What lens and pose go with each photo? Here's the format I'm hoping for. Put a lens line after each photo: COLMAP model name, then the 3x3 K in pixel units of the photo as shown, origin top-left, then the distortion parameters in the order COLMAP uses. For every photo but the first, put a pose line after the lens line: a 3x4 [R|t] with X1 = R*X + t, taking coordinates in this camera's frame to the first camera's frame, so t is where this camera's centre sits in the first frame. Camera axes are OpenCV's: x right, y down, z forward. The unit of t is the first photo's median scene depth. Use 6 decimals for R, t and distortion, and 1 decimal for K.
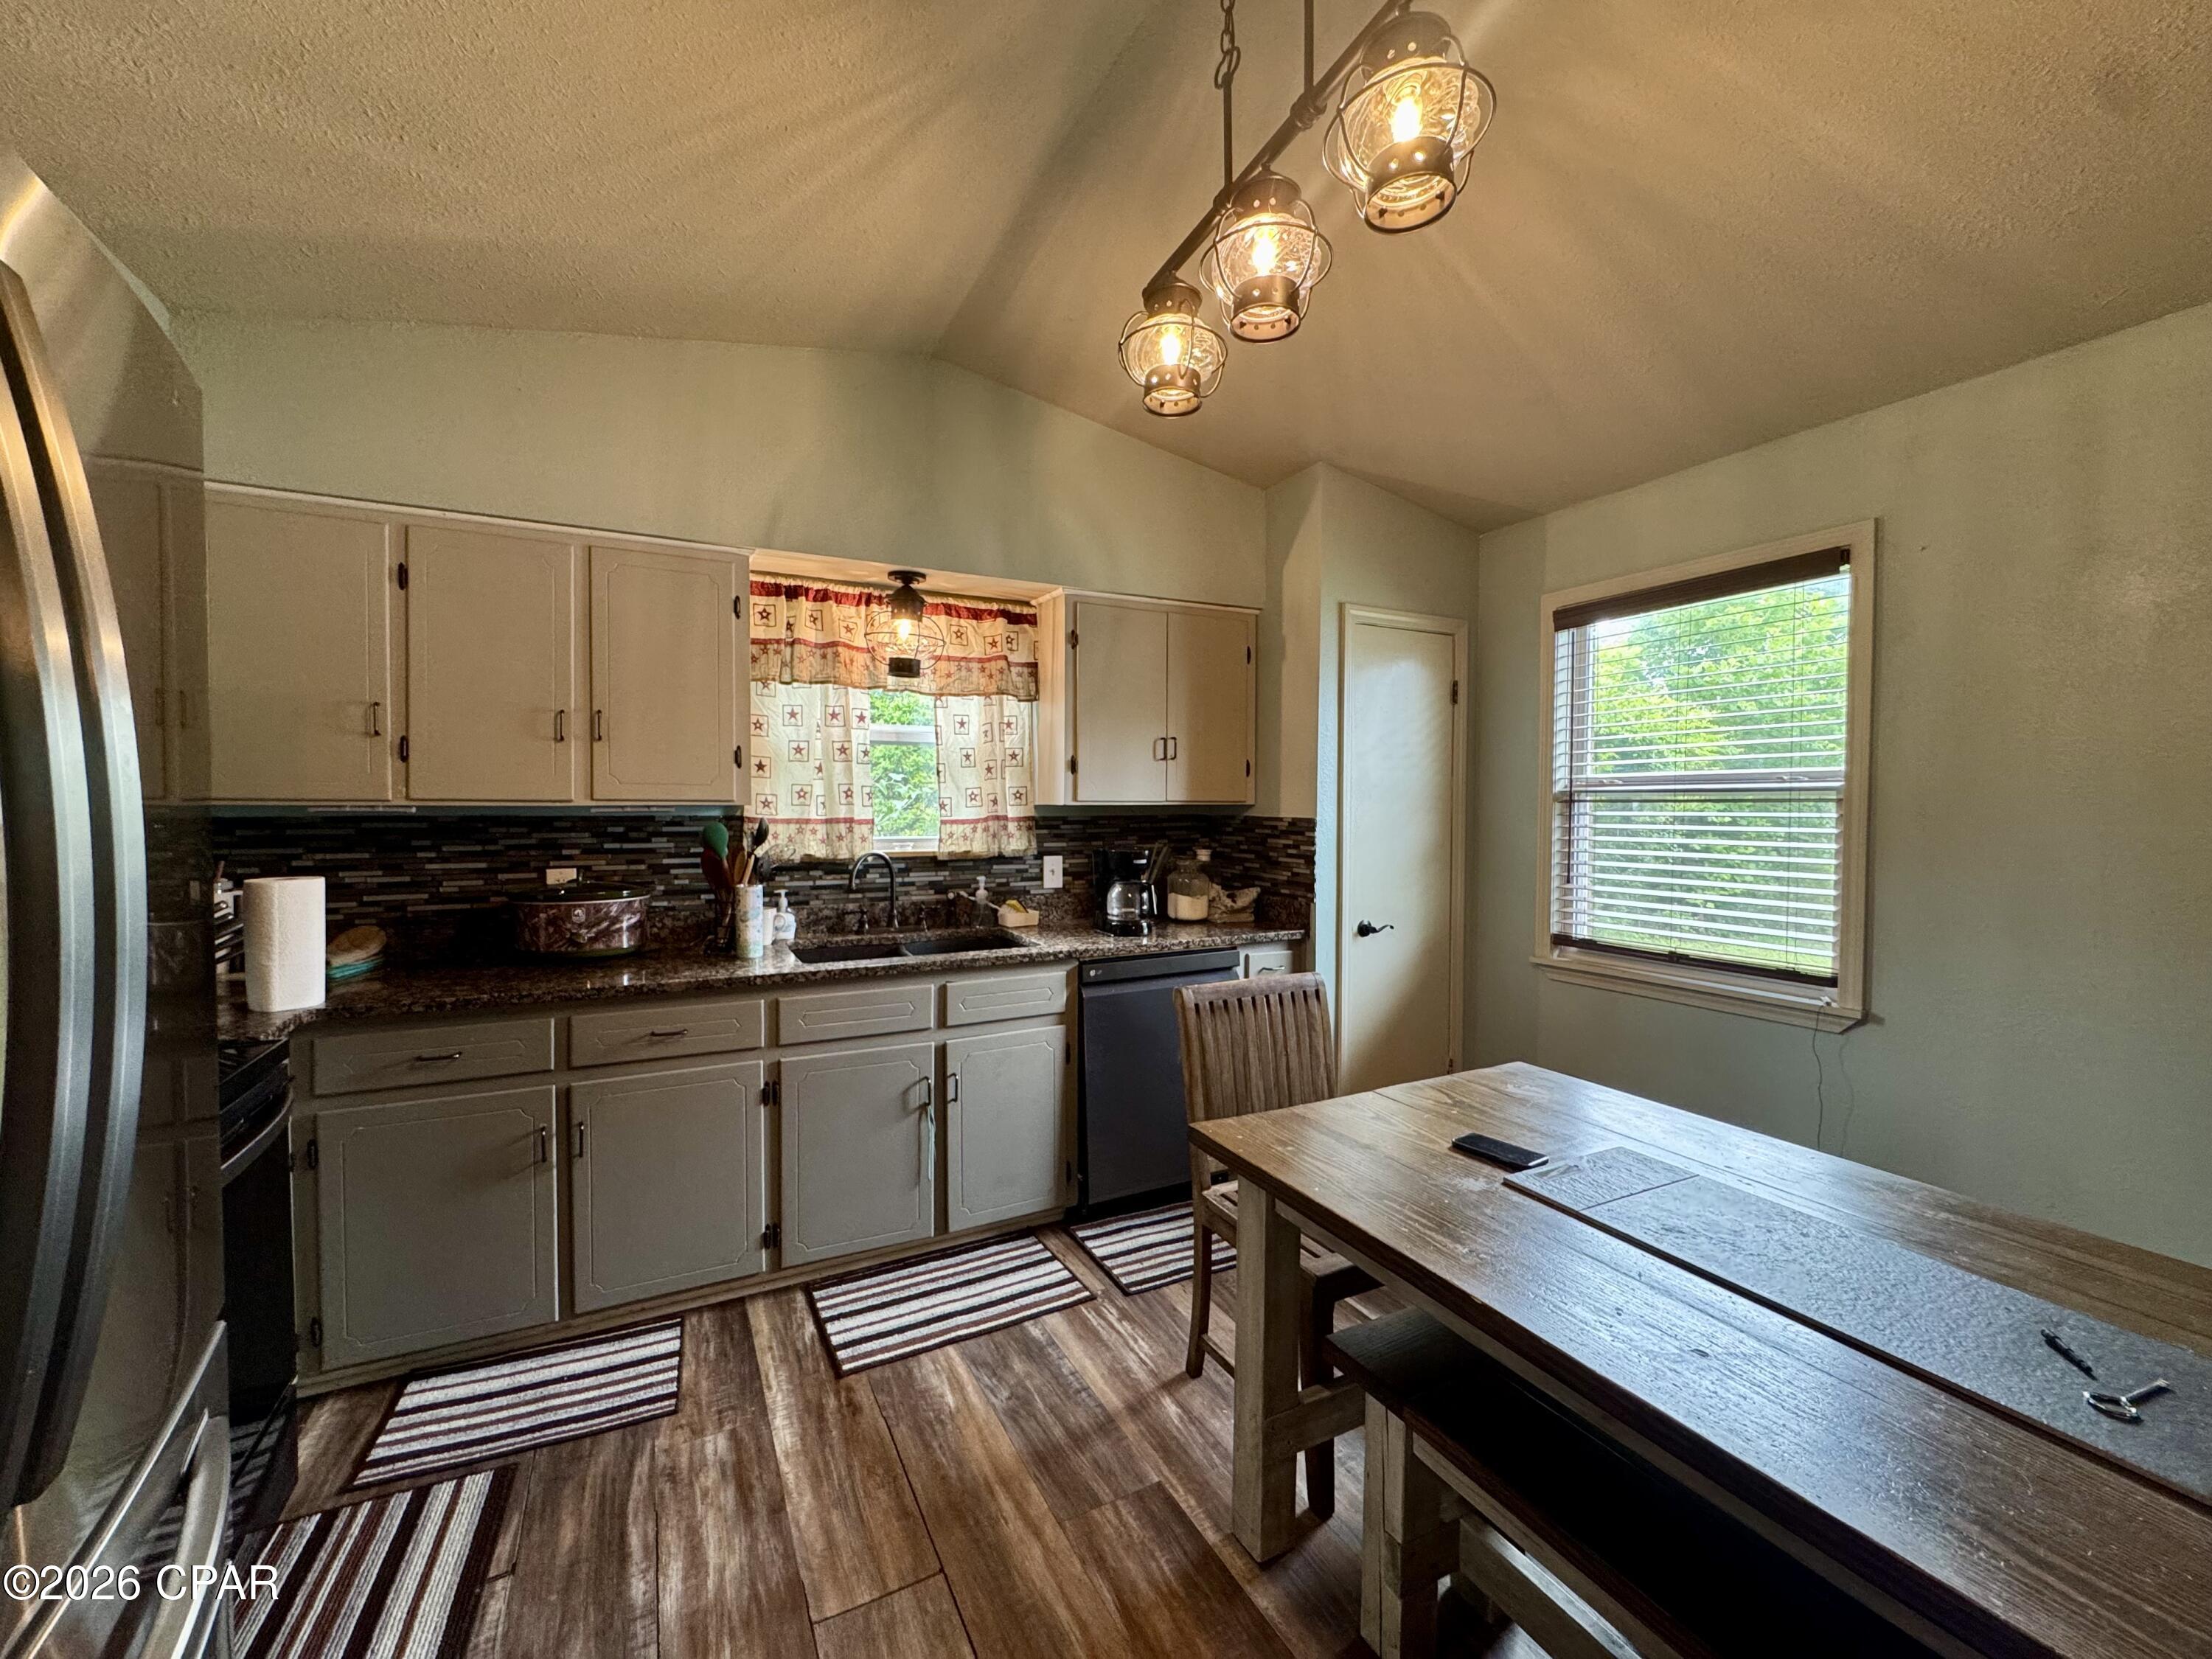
lens RADIAL K [[887.6, 0, 1104.8], [0, 887.6, 827.2], [0, 0, 1]] dist [0.000496, 0.000000]
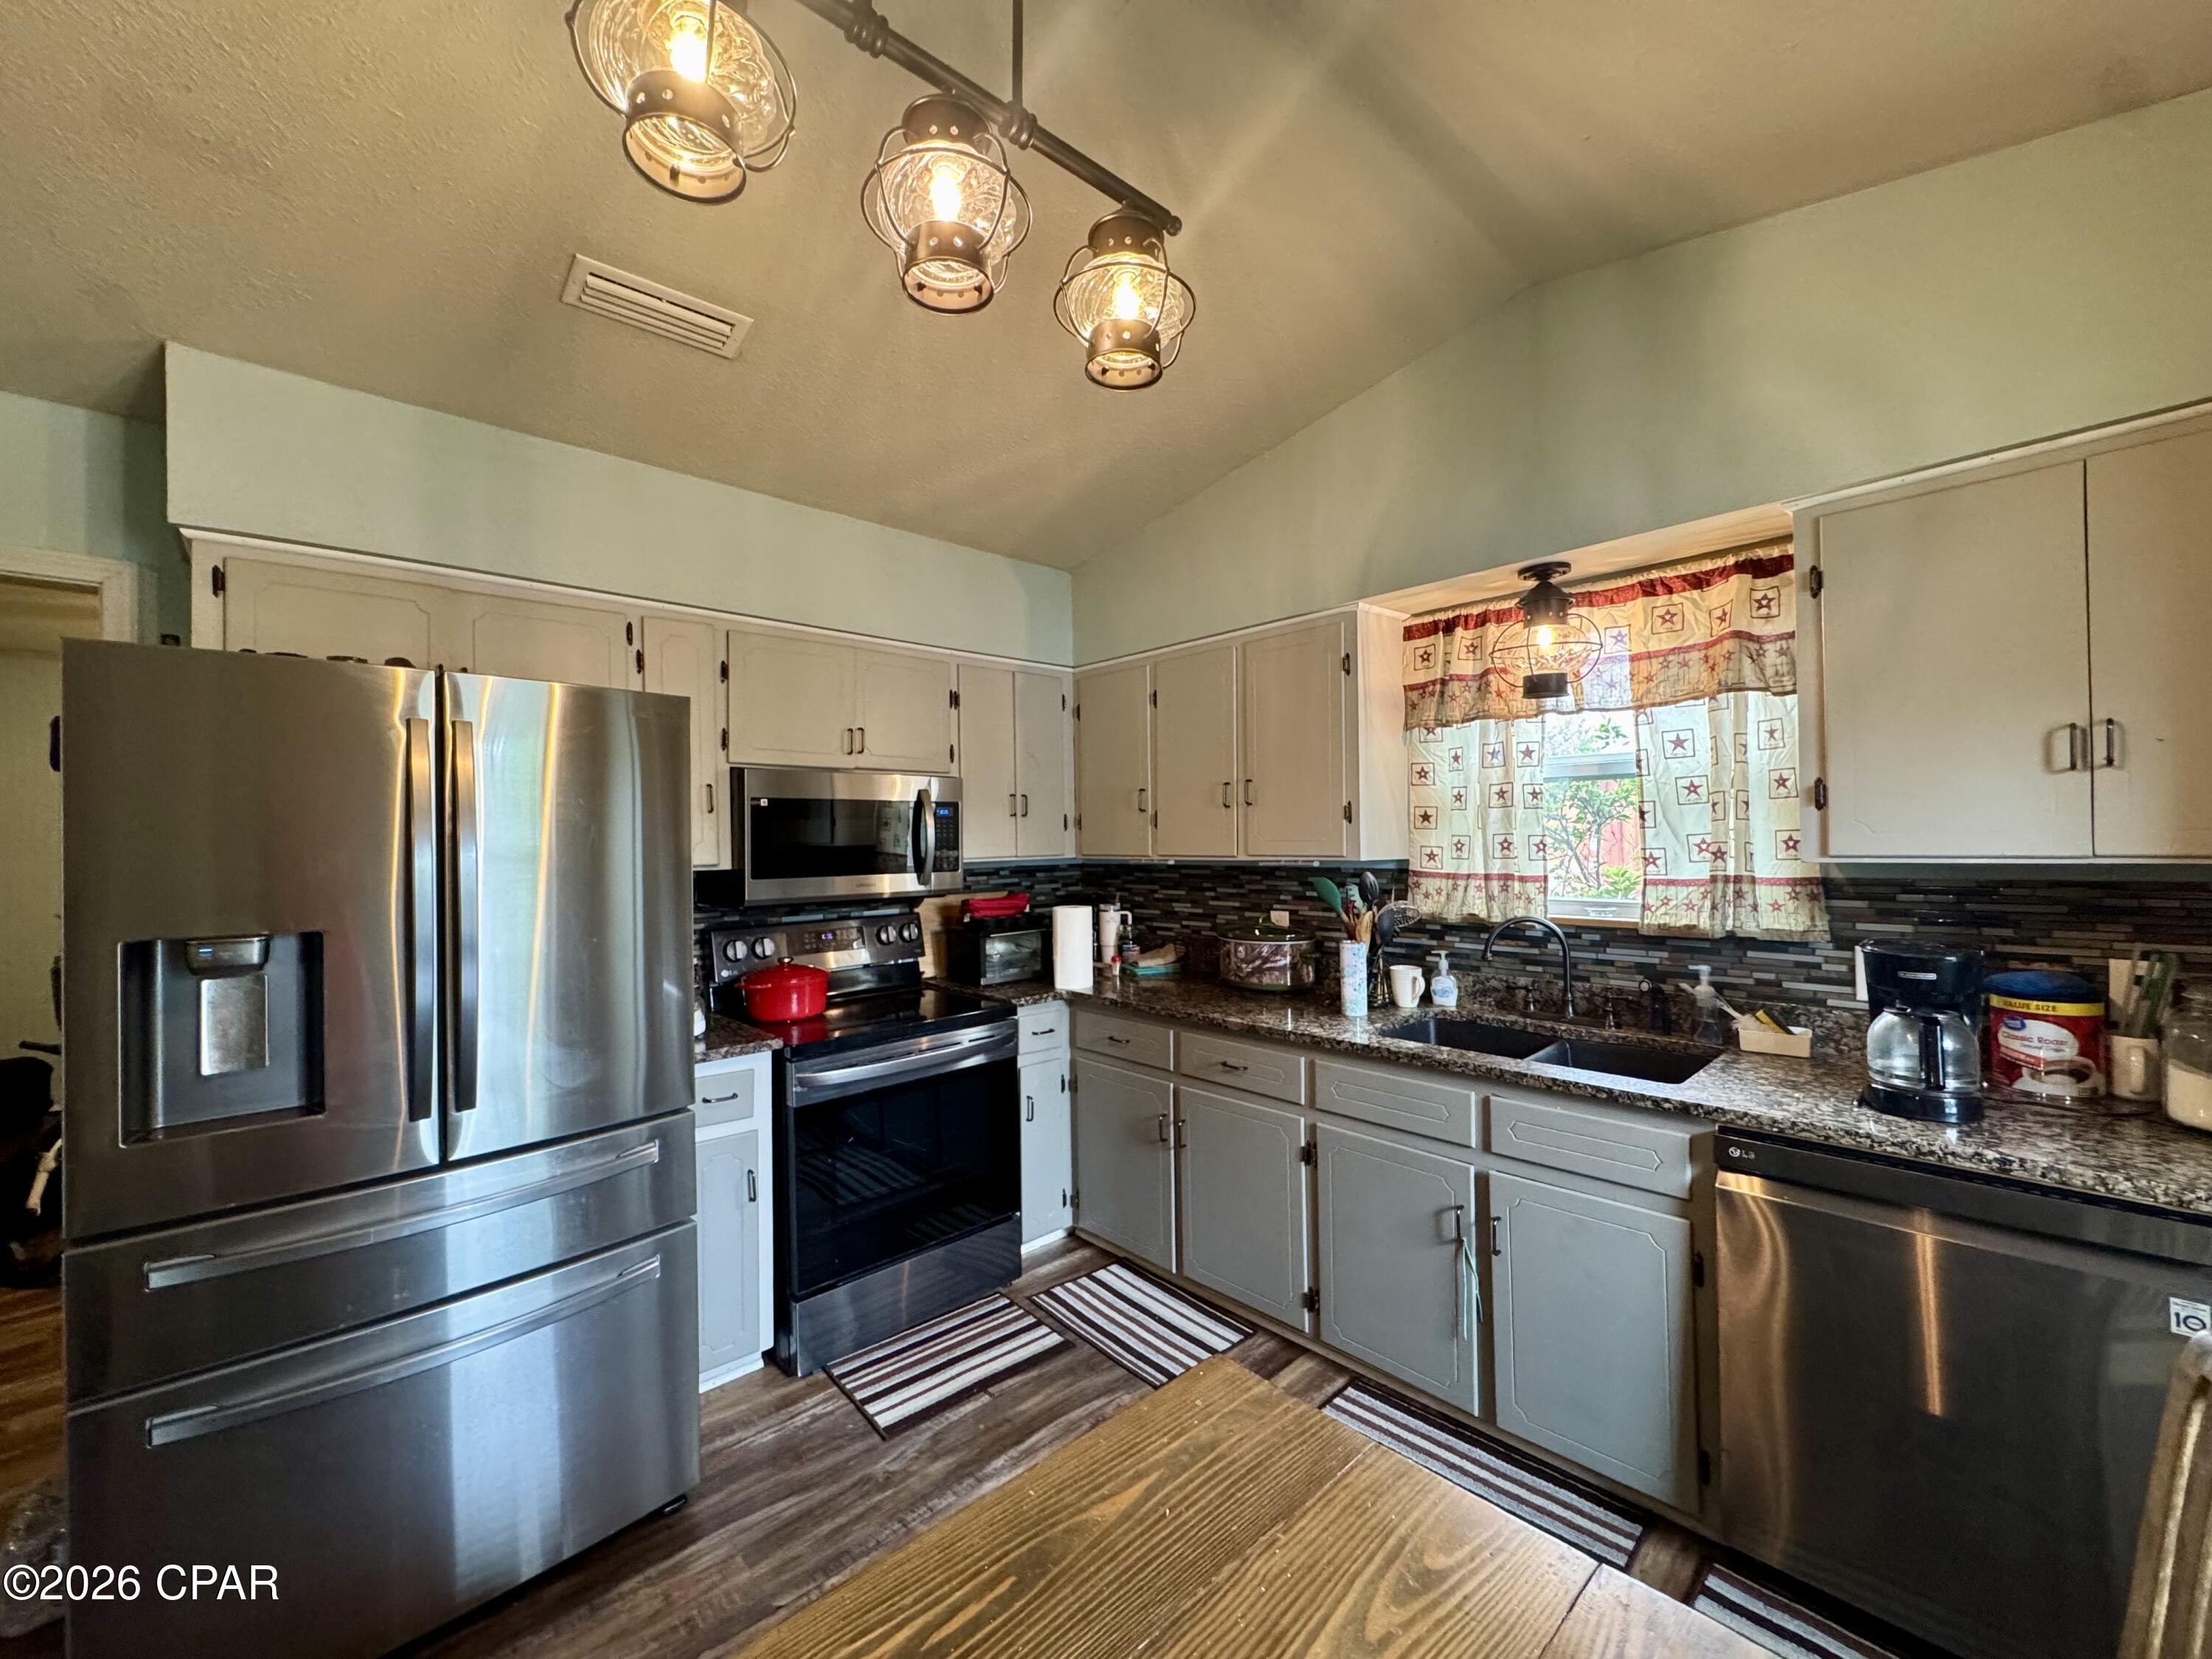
lens RADIAL K [[887.6, 0, 1100.2], [0, 887.6, 825.5], [0, 0, 1]] dist [0.000496, 0.000000]
pose [[0.265397, -0.020063, -0.963930, 0.427726], [-0.005309, 0.999738, -0.022270, -0.036276], [0.964125, 0.011028, 0.265221, 0.411038]]
